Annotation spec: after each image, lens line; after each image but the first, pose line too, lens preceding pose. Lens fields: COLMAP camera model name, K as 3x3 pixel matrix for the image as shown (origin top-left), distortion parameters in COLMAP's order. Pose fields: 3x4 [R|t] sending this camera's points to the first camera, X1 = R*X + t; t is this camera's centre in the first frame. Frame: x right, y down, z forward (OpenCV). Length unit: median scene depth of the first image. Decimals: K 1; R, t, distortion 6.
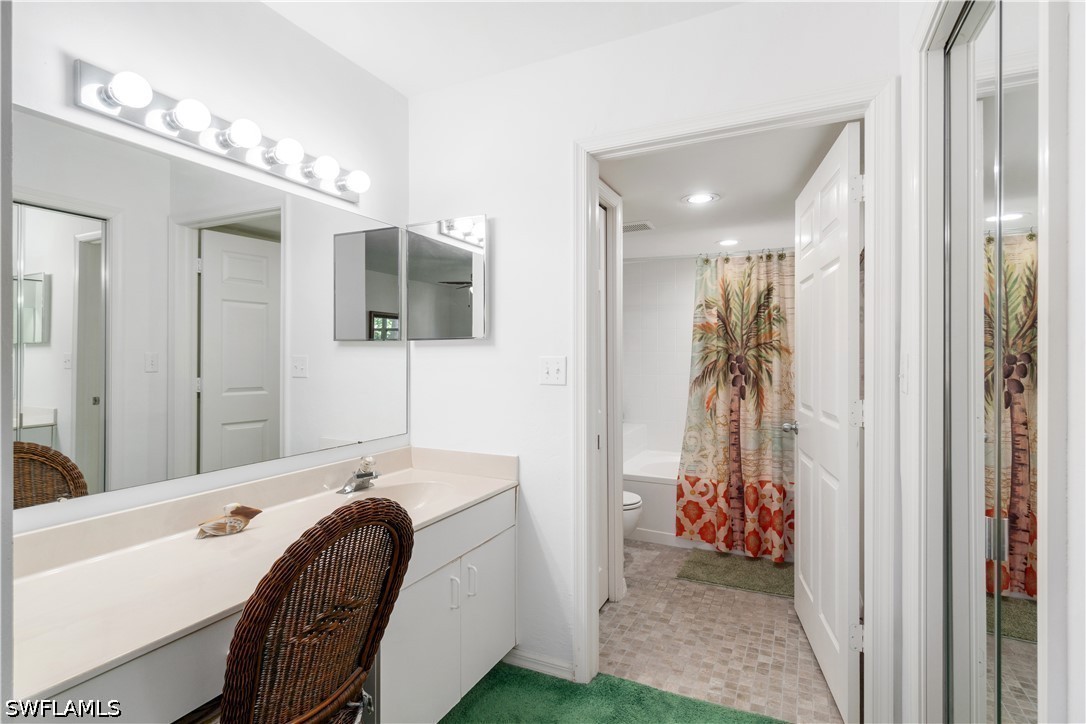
lens RADIAL K [[528.5, 0, 544.1], [0, 528.5, 362.4], [0, 0, 1]] dist [0.005575, 0.000210]
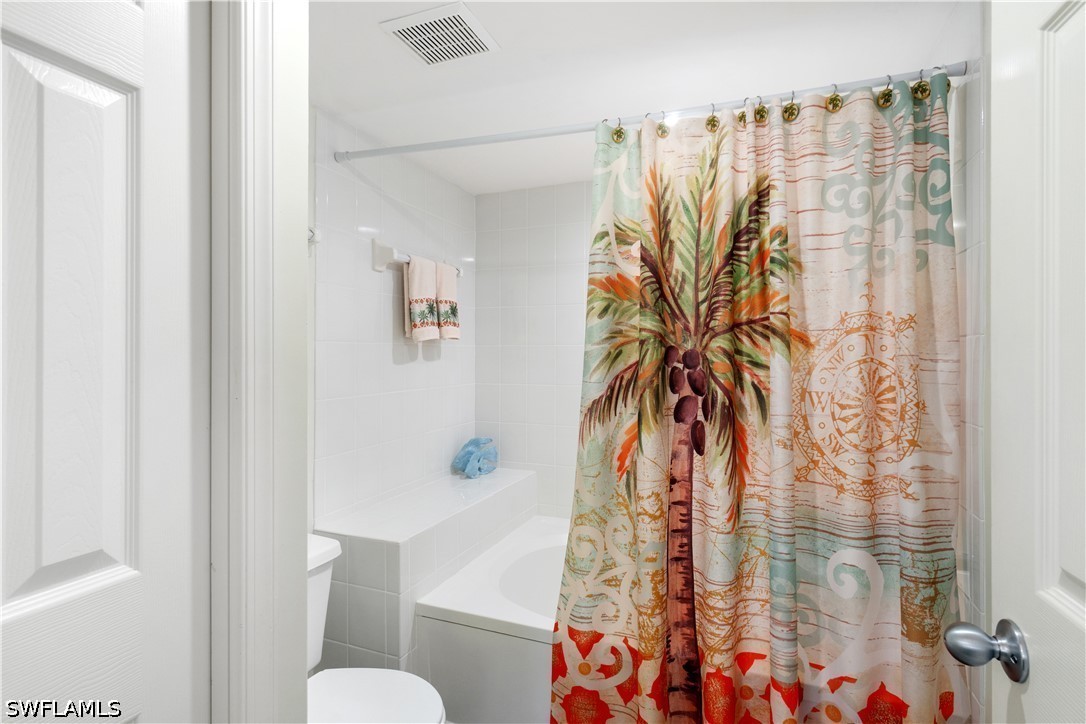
lens RADIAL K [[528.5, 0, 542.4], [0, 528.5, 358.4], [0, 0, 1]] dist [0.005575, 0.000210]
pose [[0.997773, 0.000794, 0.066691, 0.222459], [-0.000936, 0.999997, 0.002104, -0.007621], [-0.066689, -0.002162, 0.997771, 0.585896]]
